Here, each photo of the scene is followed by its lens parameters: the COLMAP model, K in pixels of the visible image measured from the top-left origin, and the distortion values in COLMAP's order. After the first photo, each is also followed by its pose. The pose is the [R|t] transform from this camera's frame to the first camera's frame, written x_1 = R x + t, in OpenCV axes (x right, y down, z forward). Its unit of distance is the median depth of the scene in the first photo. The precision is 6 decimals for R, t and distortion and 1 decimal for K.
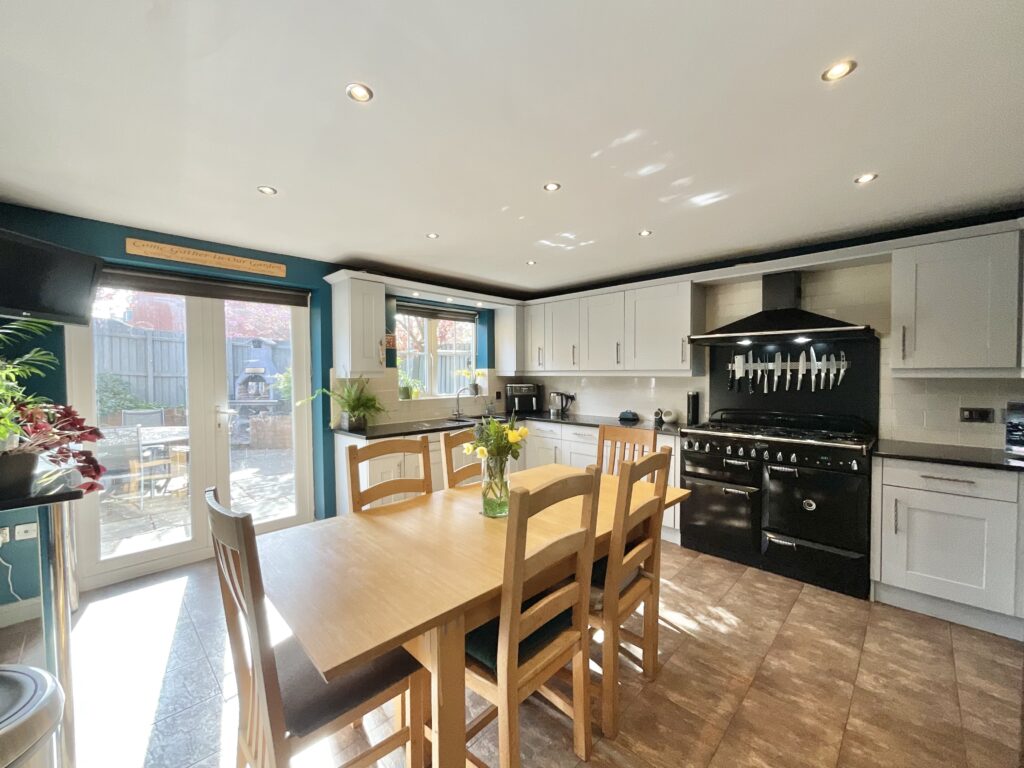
lens RADIAL K [[415.9, 0, 512.0], [0, 415.9, 384.0], [0, 0, 1]] dist [-0.001565, 0.000410]
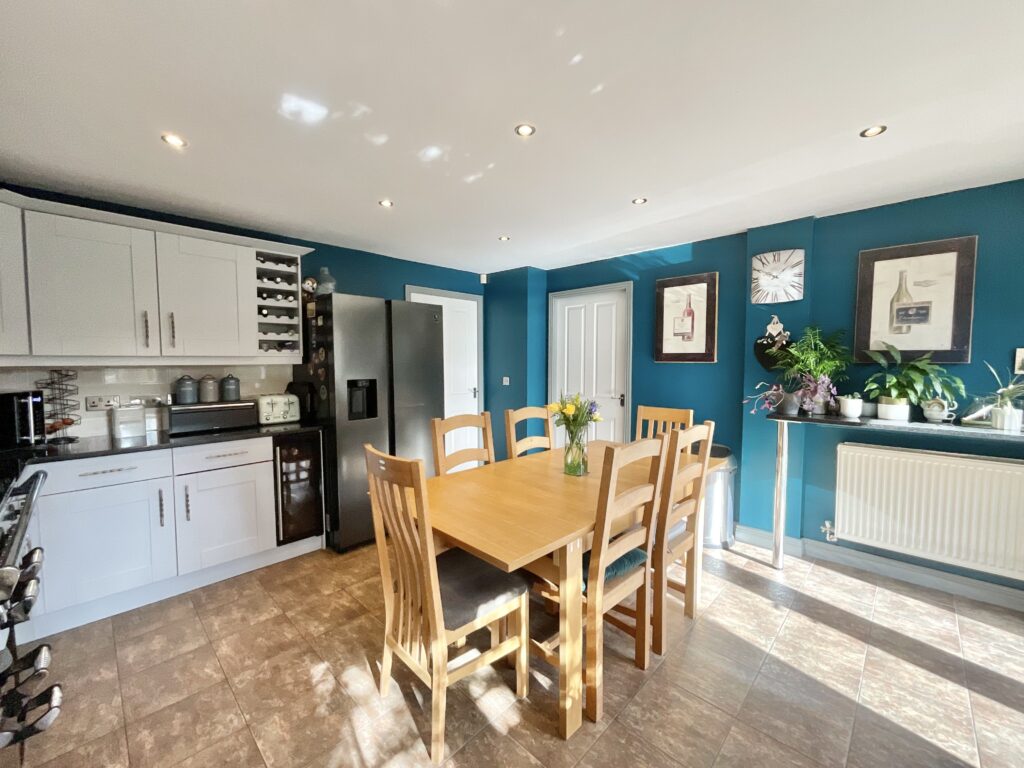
lens RADIAL K [[415.9, 0, 512.0], [0, 415.9, 384.0], [0, 0, 1]] dist [-0.001565, 0.000410]
pose [[-0.999922, 0.007699, -0.009785, 0.093013], [0.006802, 0.996048, 0.088555, -0.032867], [0.010428, 0.088482, -0.996023, 1.295844]]
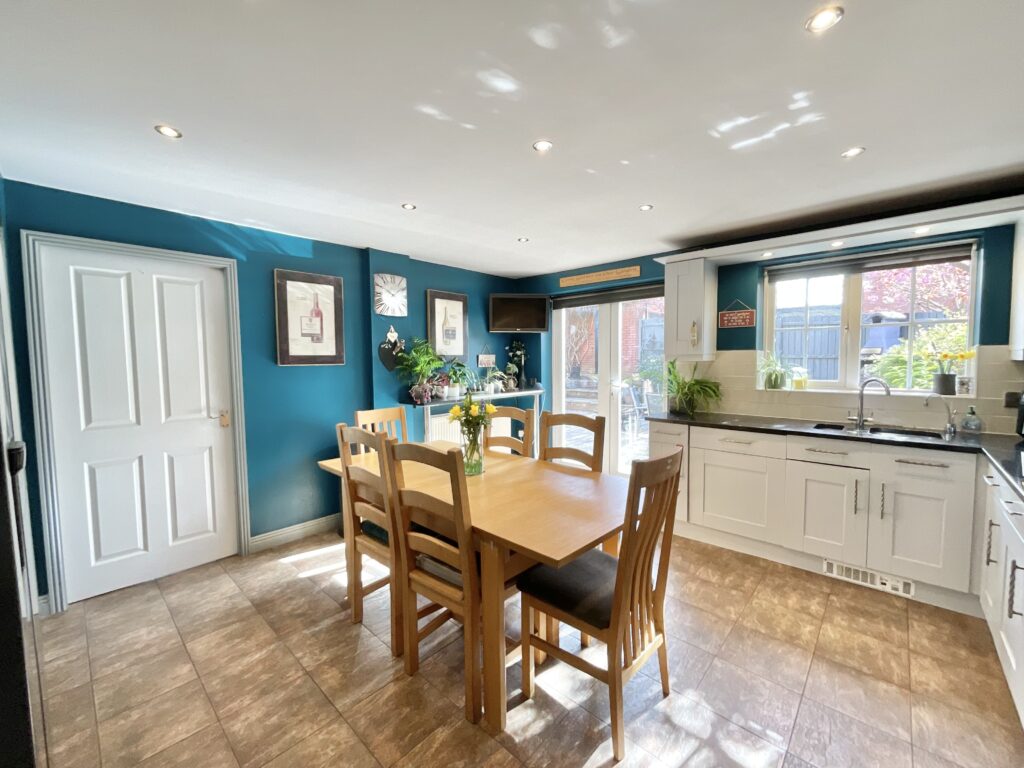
lens RADIAL K [[415.9, 0, 512.0], [0, 415.9, 384.0], [0, 0, 1]] dist [-0.001565, 0.000410]
pose [[0.033838, 0.066029, -0.997244, 0.697743], [-0.019143, 0.997675, 0.065408, -0.019208], [0.999244, 0.016877, 0.035023, 0.635084]]
